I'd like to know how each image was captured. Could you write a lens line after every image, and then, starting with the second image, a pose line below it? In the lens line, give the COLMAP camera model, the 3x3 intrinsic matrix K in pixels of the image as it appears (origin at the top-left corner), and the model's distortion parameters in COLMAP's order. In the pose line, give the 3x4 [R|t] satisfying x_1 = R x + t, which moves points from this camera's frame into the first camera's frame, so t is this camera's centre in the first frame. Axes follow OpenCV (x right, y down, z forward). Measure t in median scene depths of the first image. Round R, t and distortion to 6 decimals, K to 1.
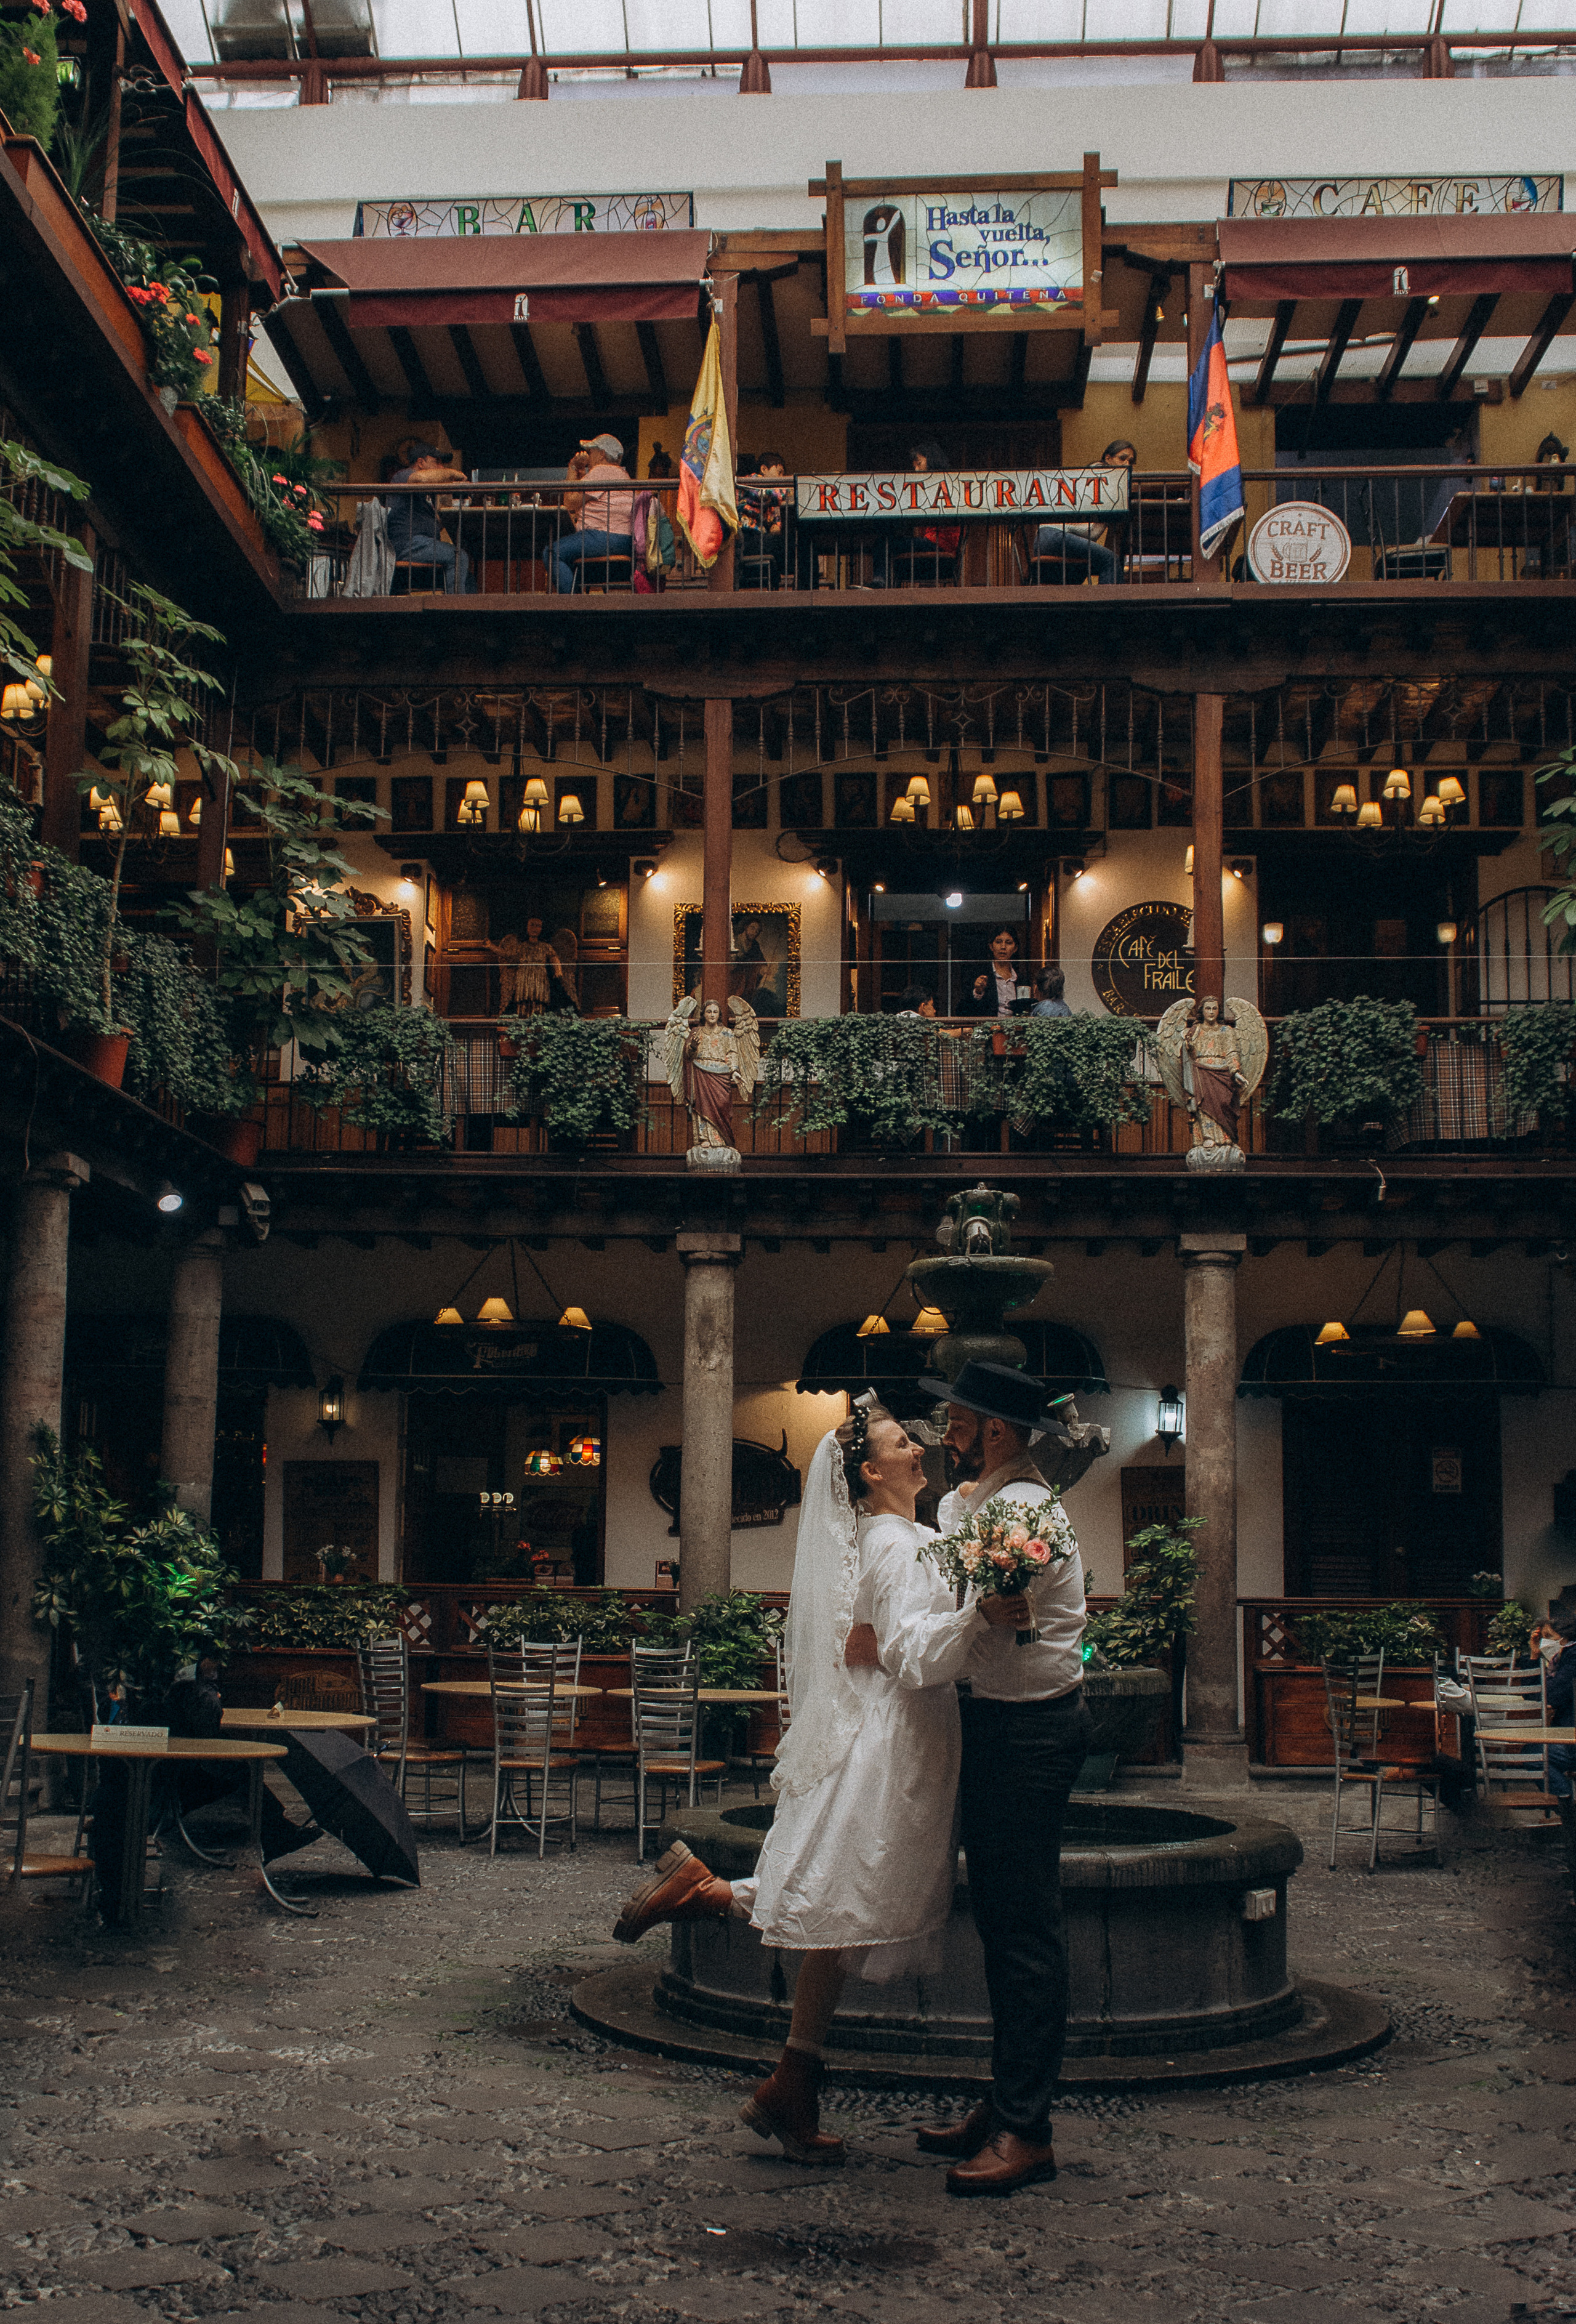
lens RADIAL K [[3081.4, 0, 793.2], [0, 3081.4, 1164.9], [0, 0, 1]] dist [-0.060716, 0.000000]
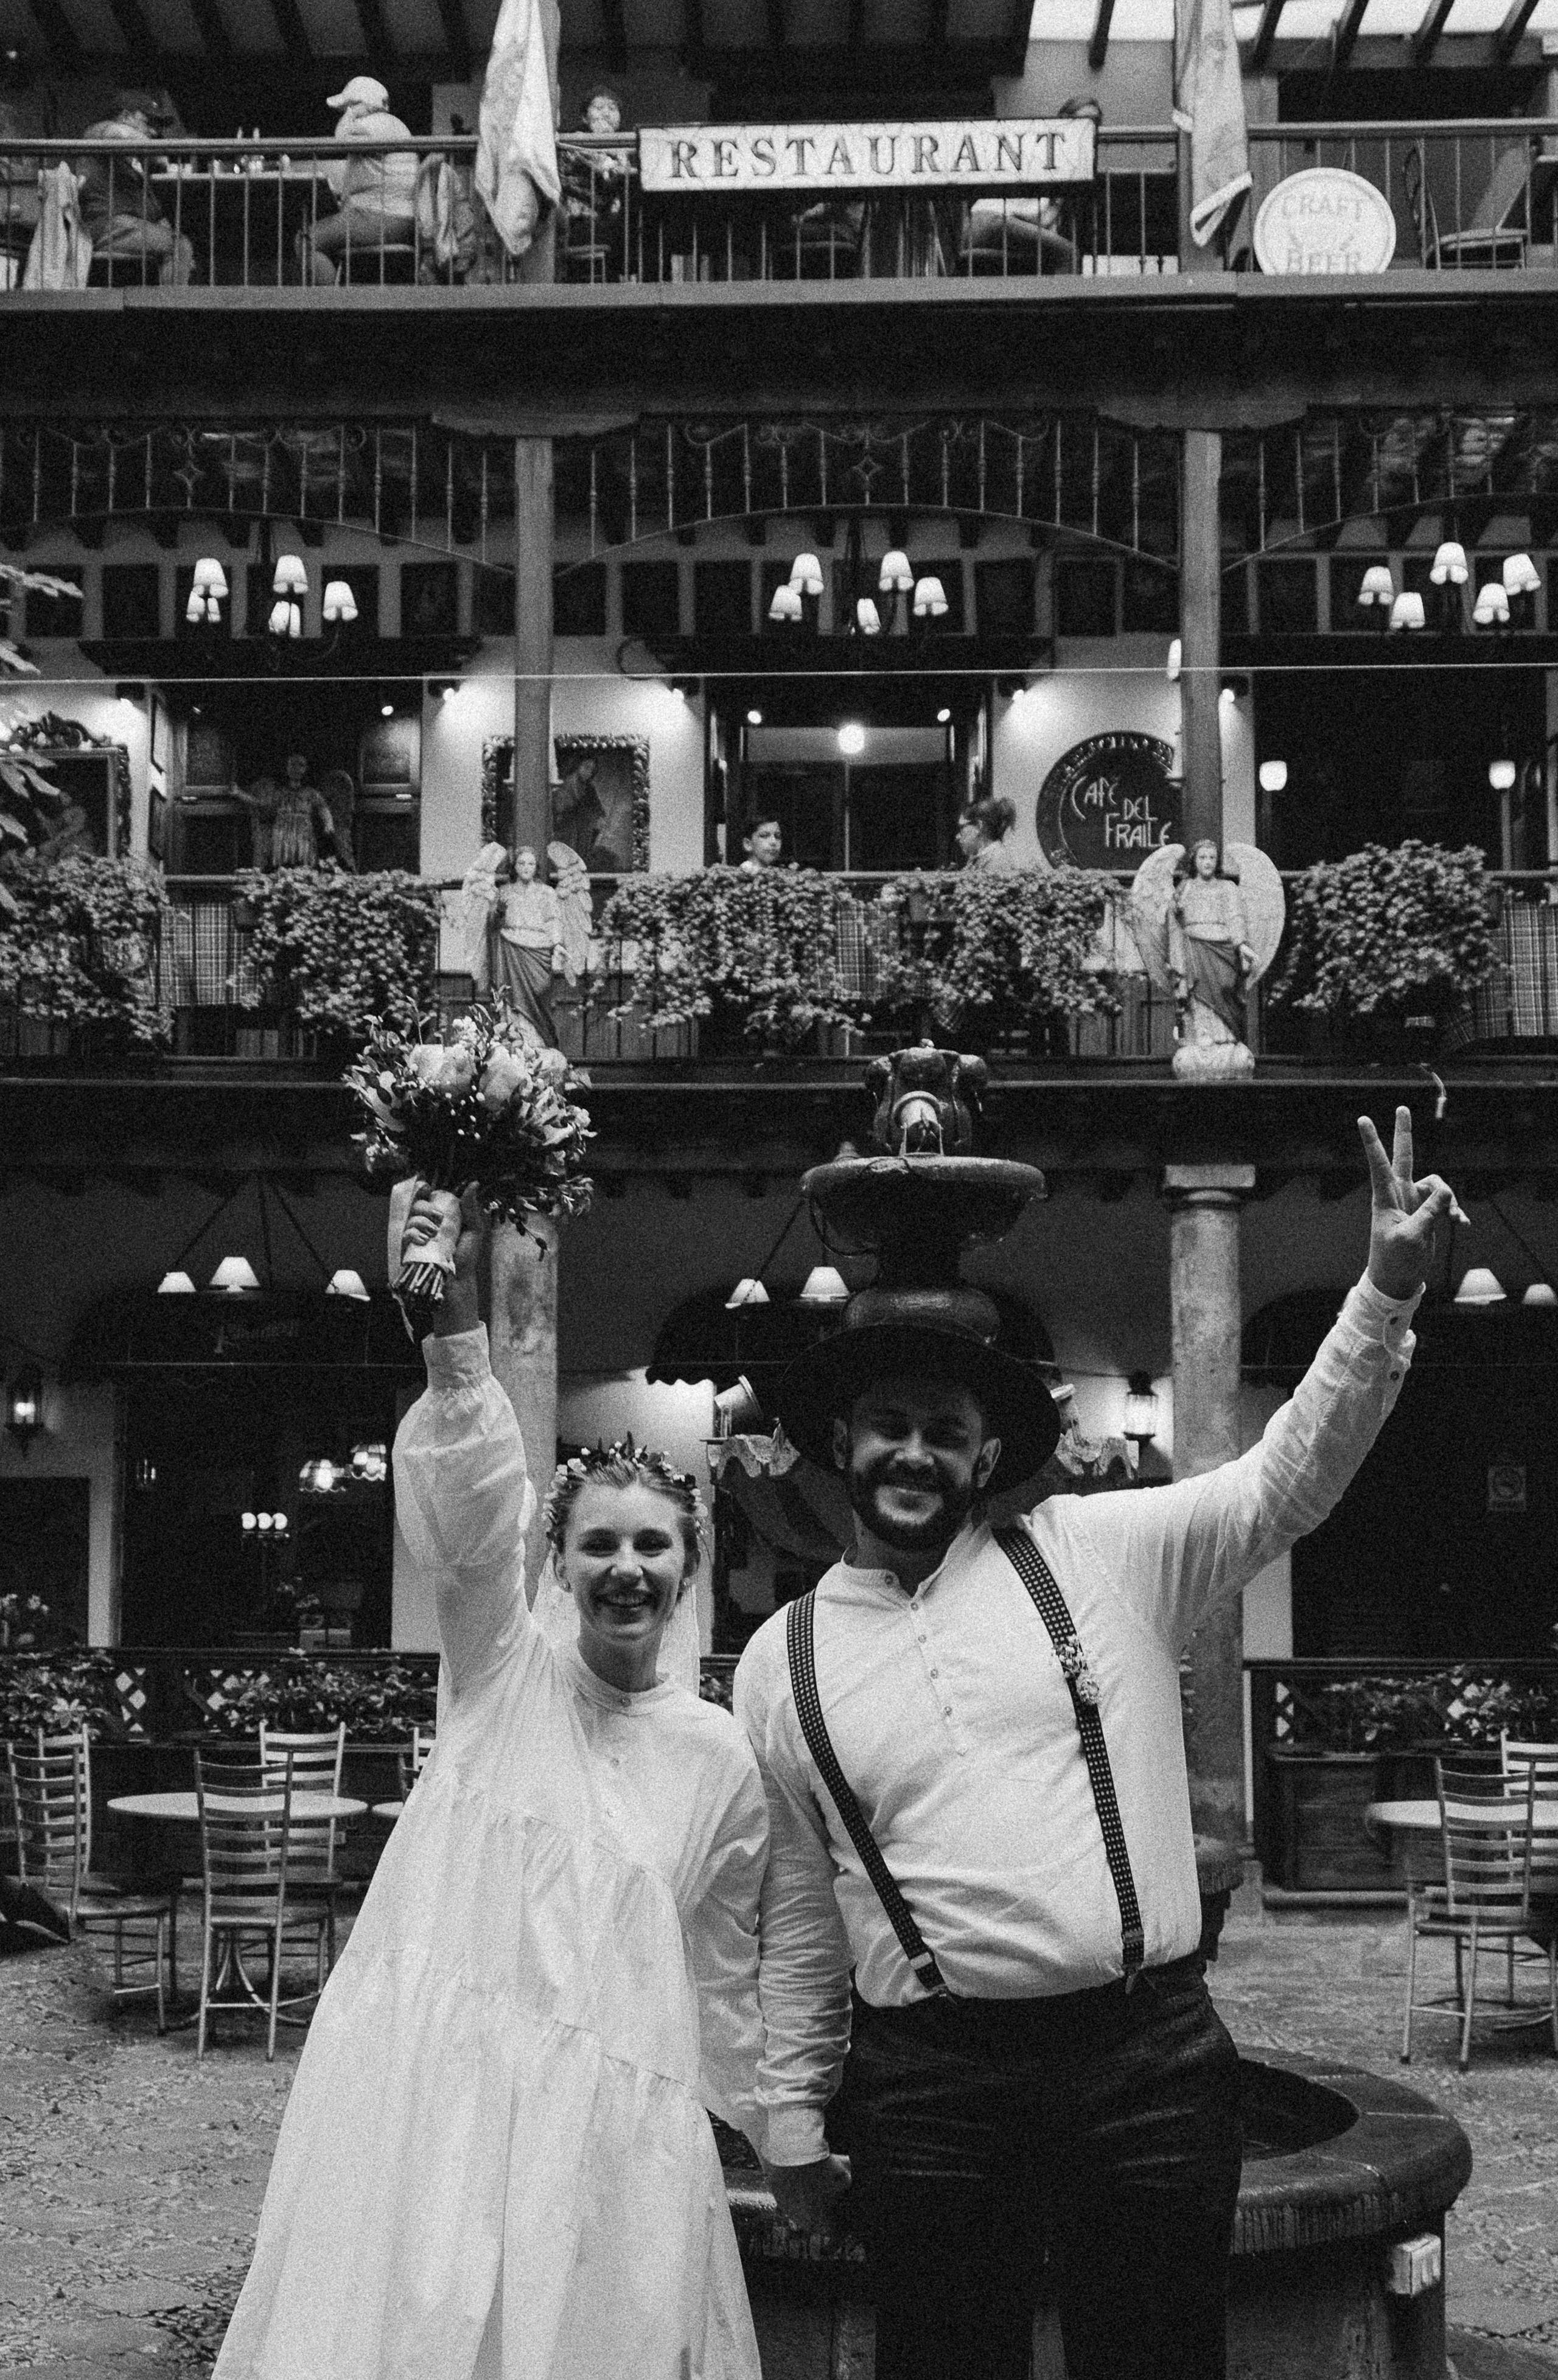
lens RADIAL K [[2820.3, 0, 772.3], [0, 2820.3, 1190.6], [0, 0, 1]] dist [-0.000809, 0.000000]
pose [[0.999411, -0.002915, 0.034208, 0.008856], [0.002704, 0.999977, 0.006227, 0.023724], [-0.034225, -0.006131, 0.999395, 0.326224]]
